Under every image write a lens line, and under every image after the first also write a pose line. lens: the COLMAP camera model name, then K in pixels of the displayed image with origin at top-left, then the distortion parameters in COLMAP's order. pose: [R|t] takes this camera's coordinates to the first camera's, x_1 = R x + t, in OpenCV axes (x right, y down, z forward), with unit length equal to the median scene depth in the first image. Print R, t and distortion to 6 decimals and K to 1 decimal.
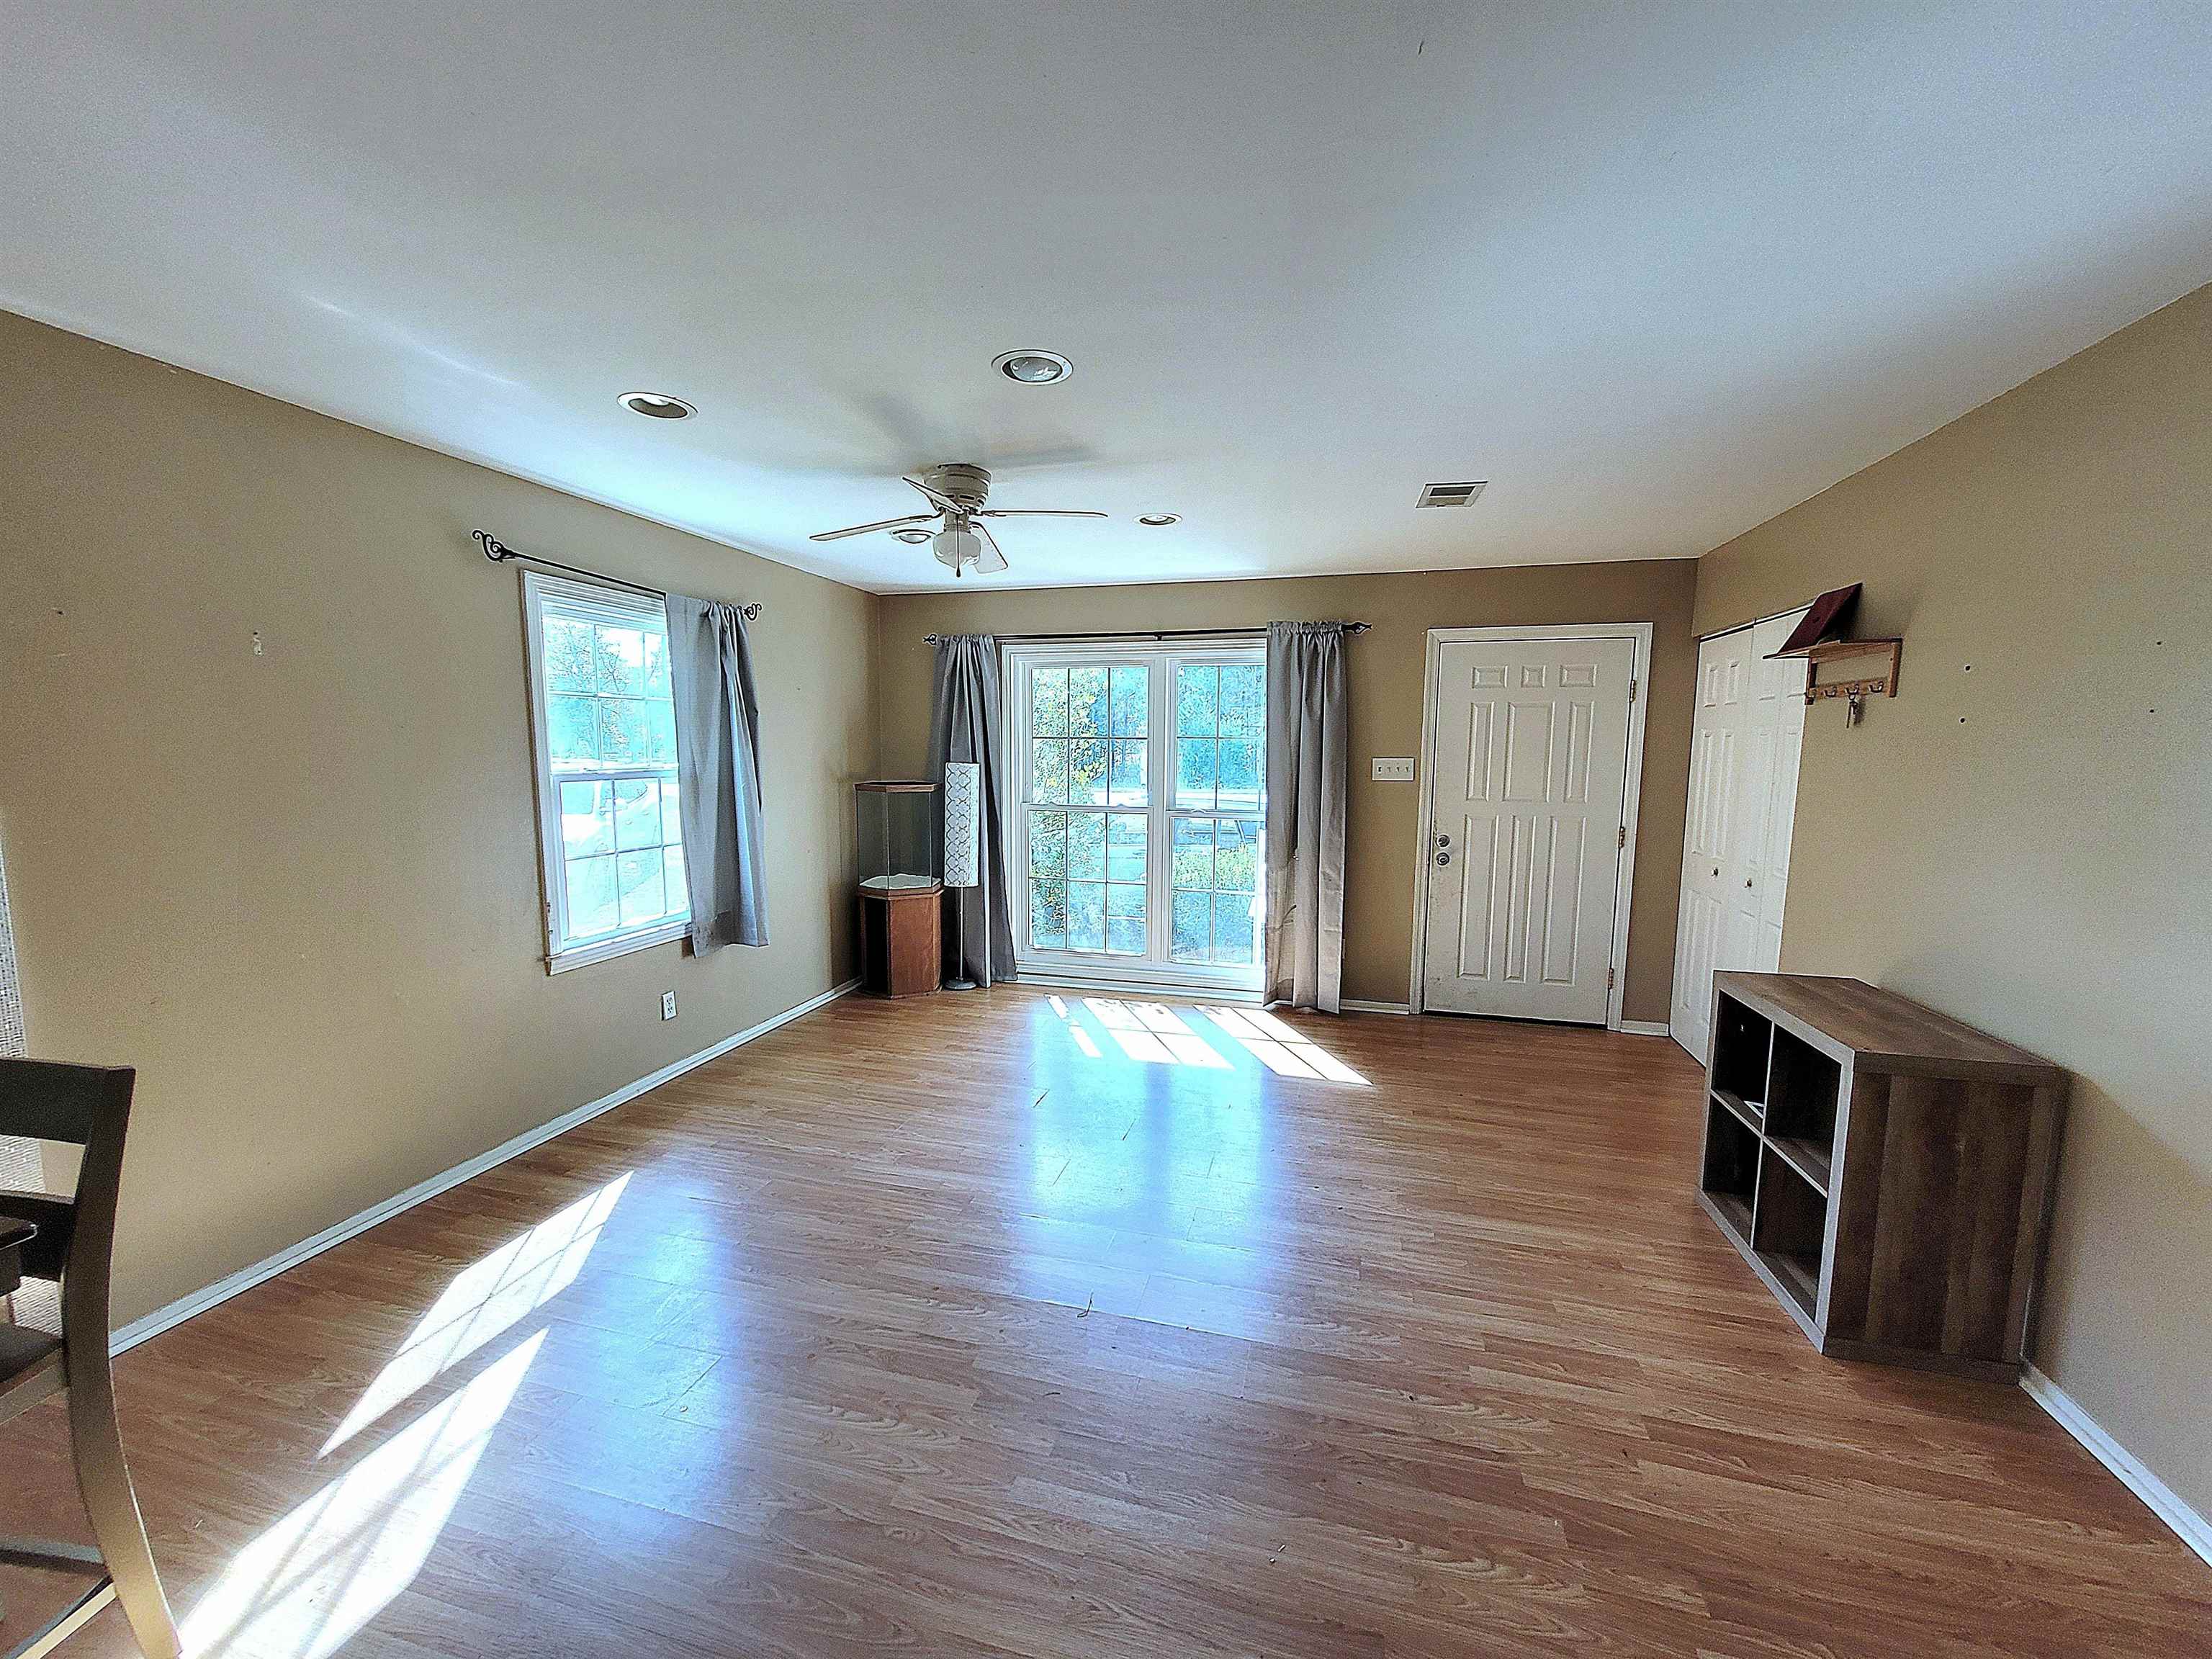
lens RADIAL K [[863.1, 0, 1105.4], [0, 863.1, 834.3], [0, 0, 1]] dist [-0.013948, -0.000178]
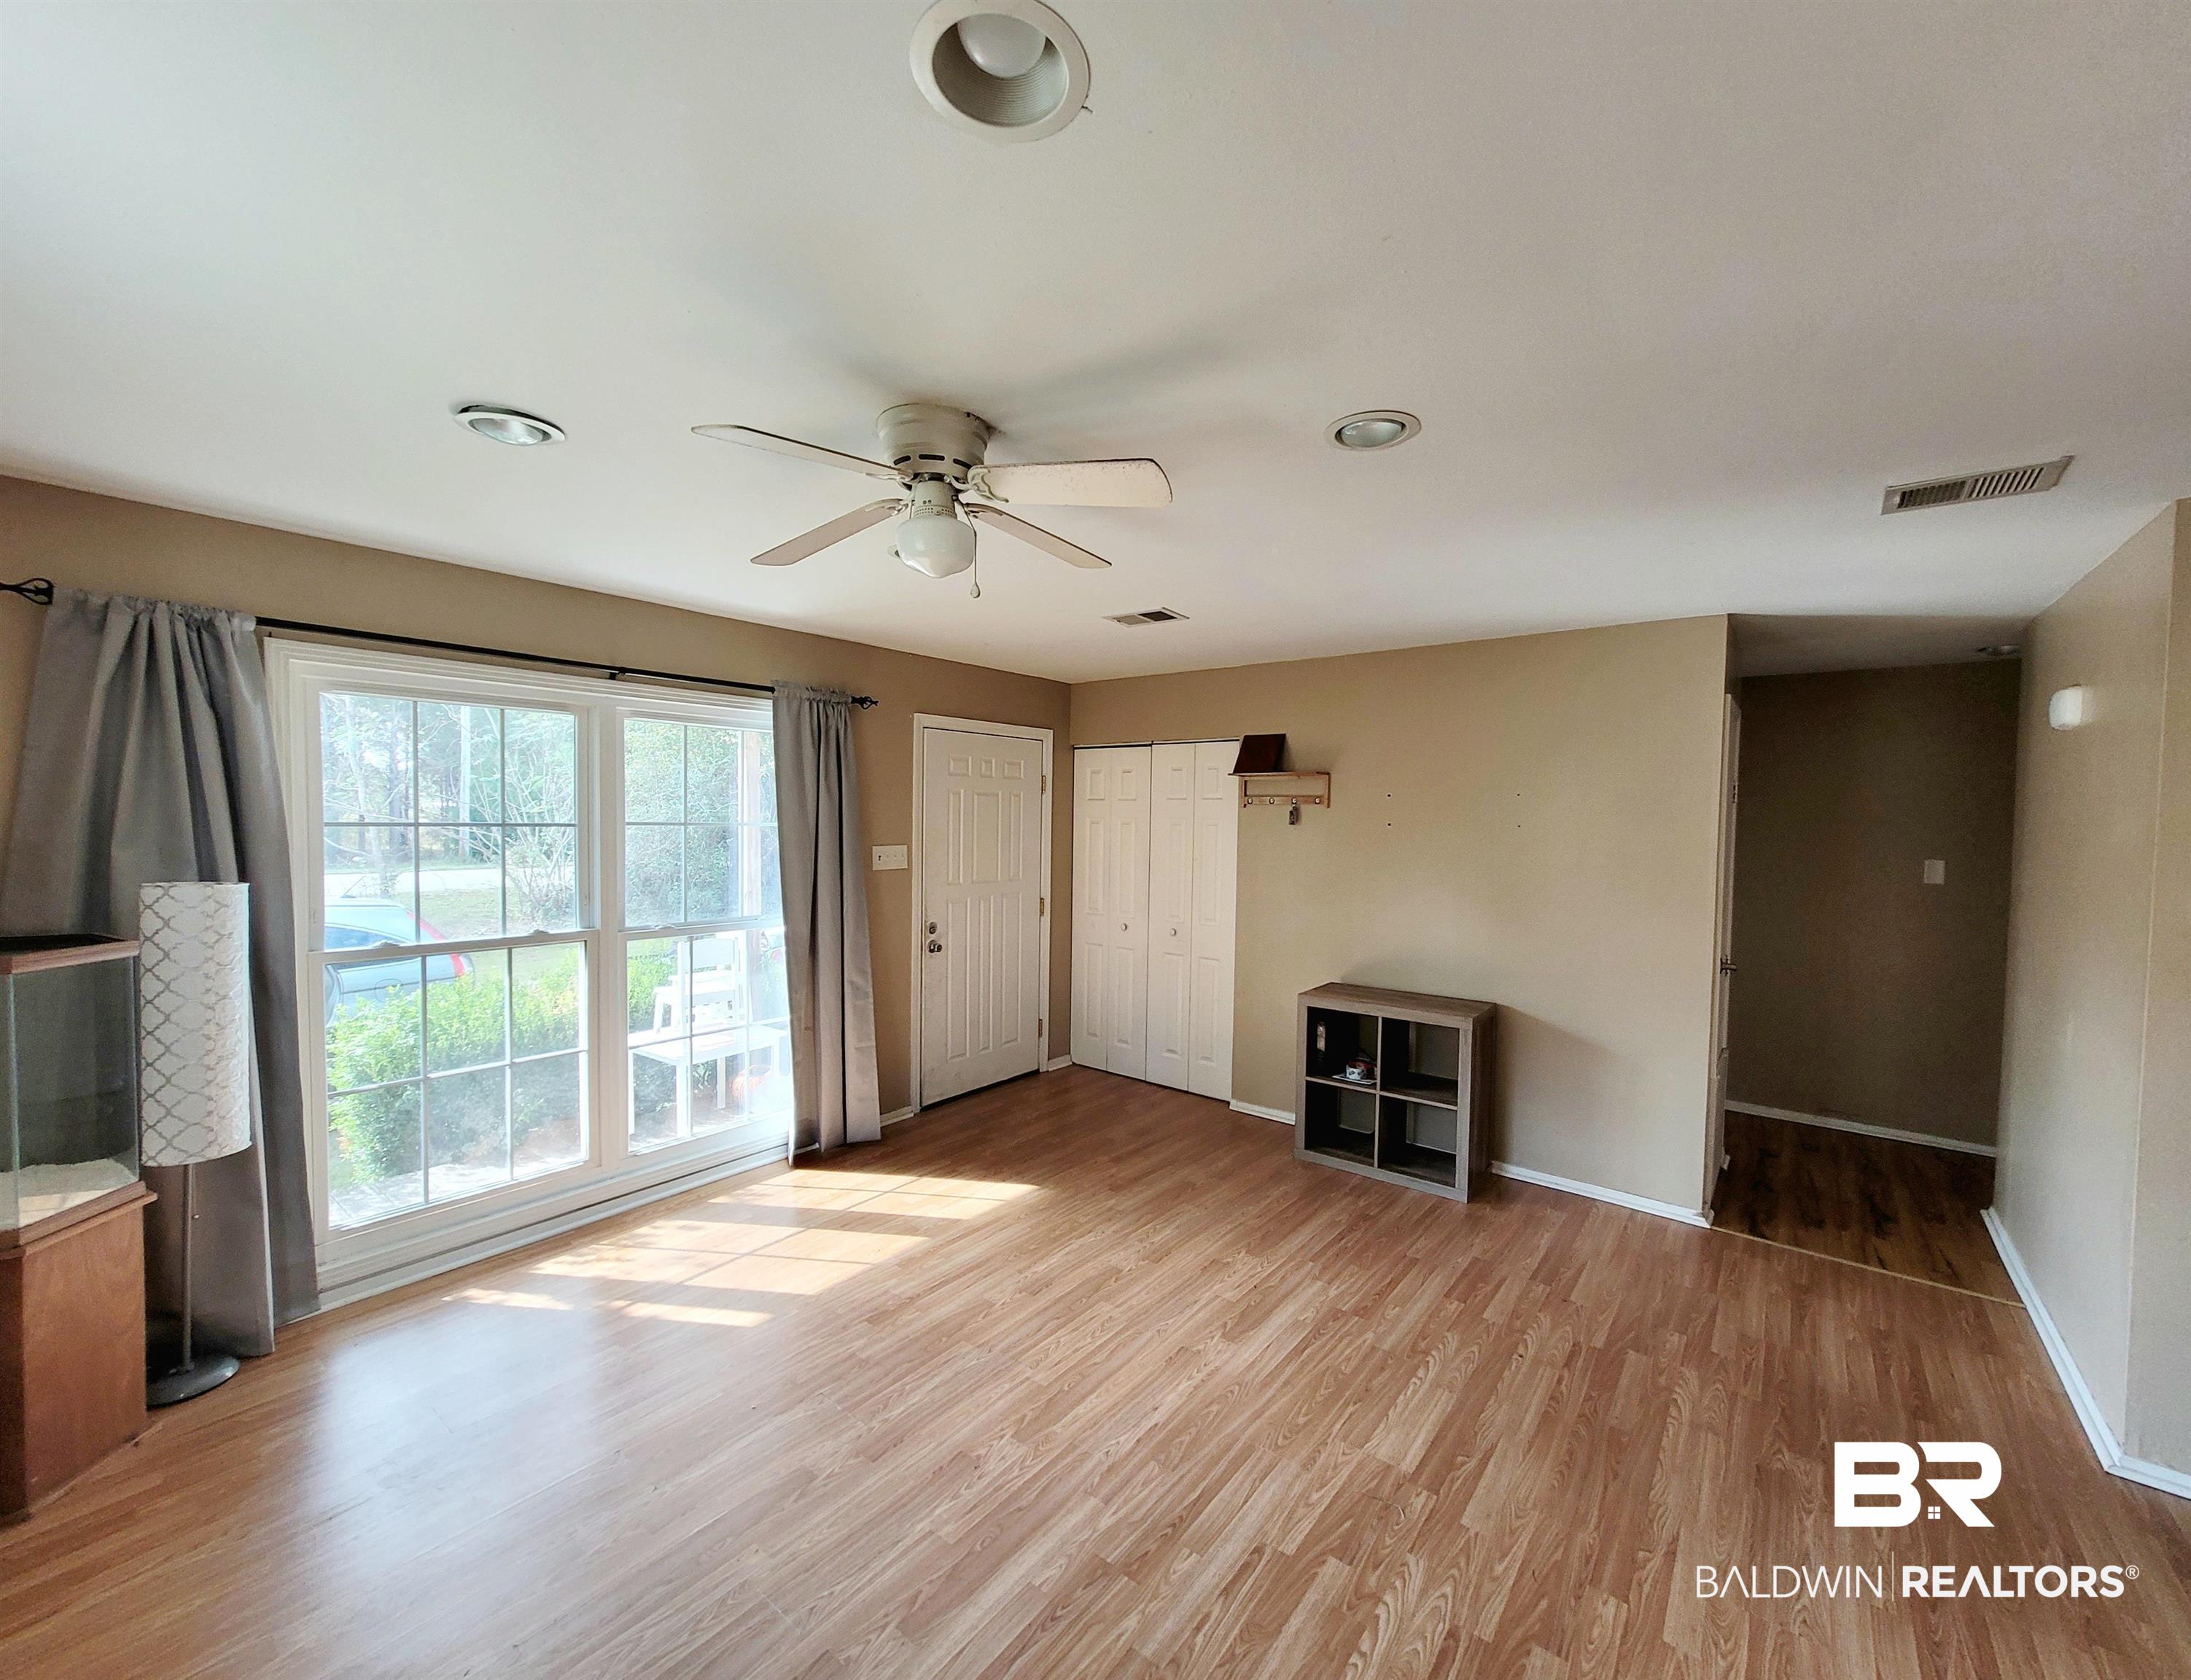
lens RADIAL K [[868.5, 0, 1129.9], [0, 868.5, 850.4], [0, 0, 1]] dist [0.002959, -0.000186]
pose [[0.374826, -0.034834, 0.926440, -0.567826], [0.082120, 0.996613, 0.004248, -0.085788], [-0.923451, 0.074488, 0.376417, 0.531309]]
